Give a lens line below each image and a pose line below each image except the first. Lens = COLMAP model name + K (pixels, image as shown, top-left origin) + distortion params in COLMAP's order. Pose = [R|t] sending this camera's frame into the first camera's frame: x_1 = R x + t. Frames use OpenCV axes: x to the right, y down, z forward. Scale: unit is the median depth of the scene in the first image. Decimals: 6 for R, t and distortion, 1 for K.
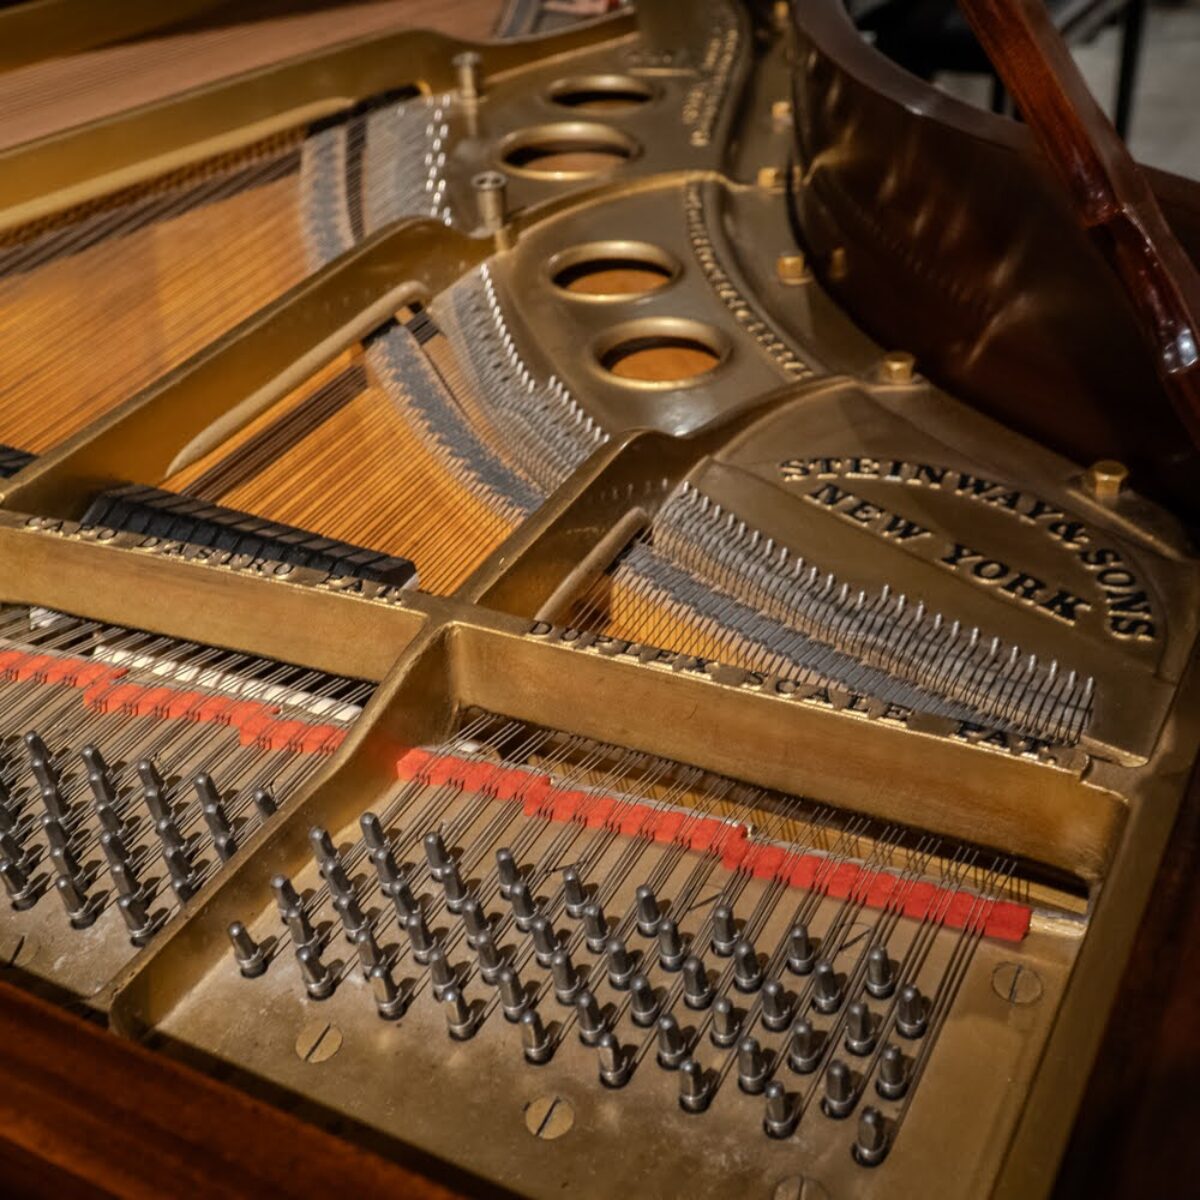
lens RADIAL K [[1518.9, 0, 600.0], [0, 1518.9, 600.0], [0, 0, 1]] dist [0.007903, 0.028114]
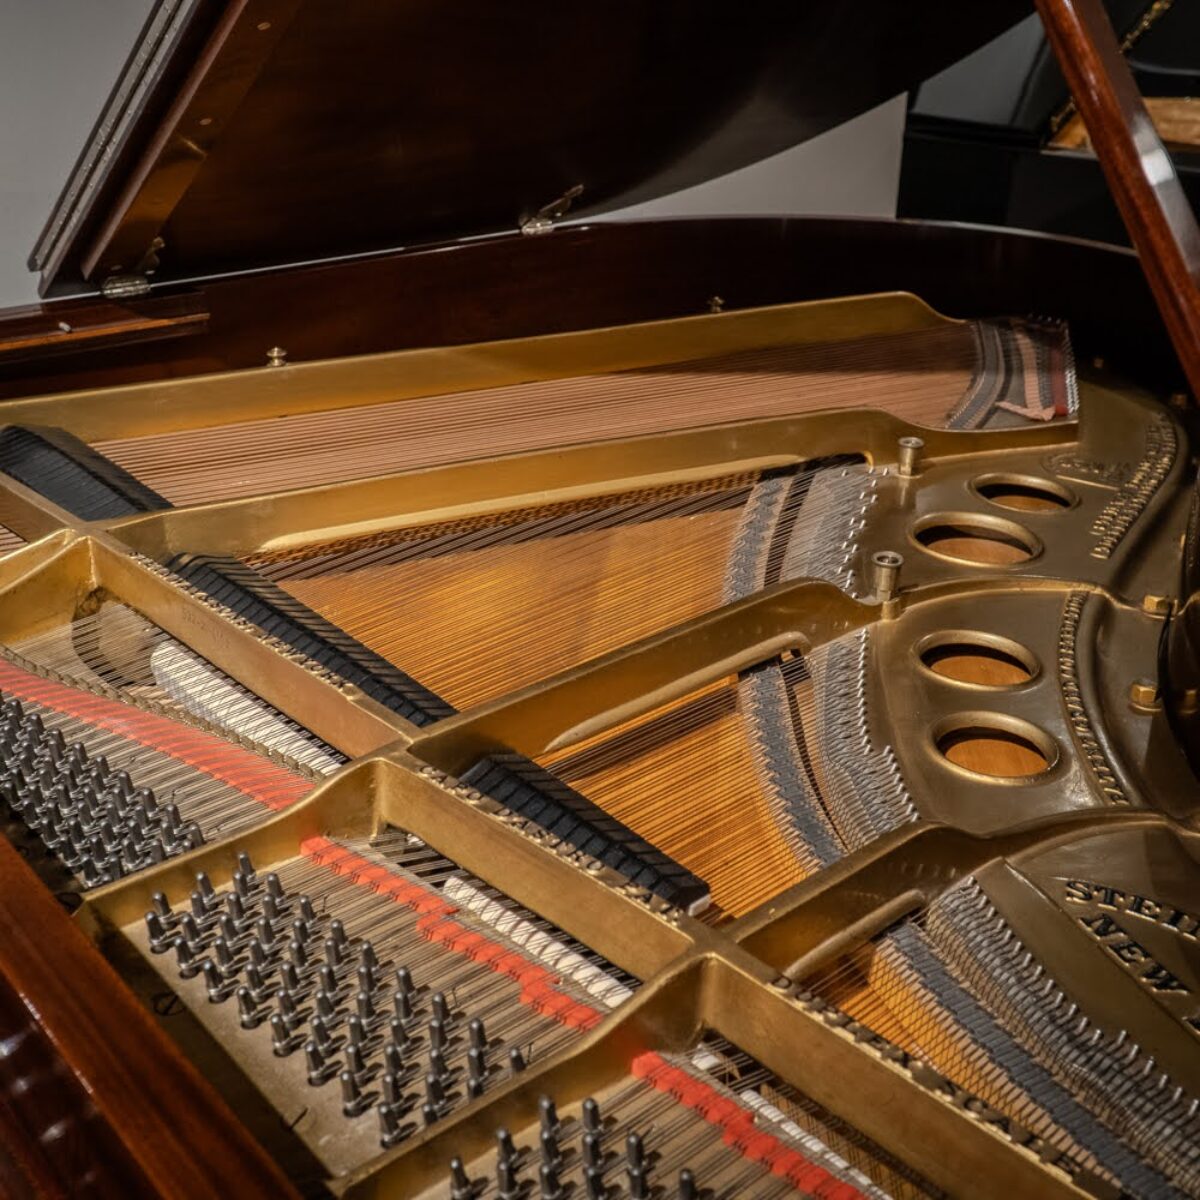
lens RADIAL K [[1410.9, 0, 600.0], [0, 1410.9, 600.0], [0, 0, 1]] dist [0.002434, -0.012853]
pose [[0.929822, 0.218468, -0.296148, 0.070584], [-0.268097, 0.953395, -0.138431, -0.059406], [0.252103, 0.208112, 0.945057, -0.086451]]
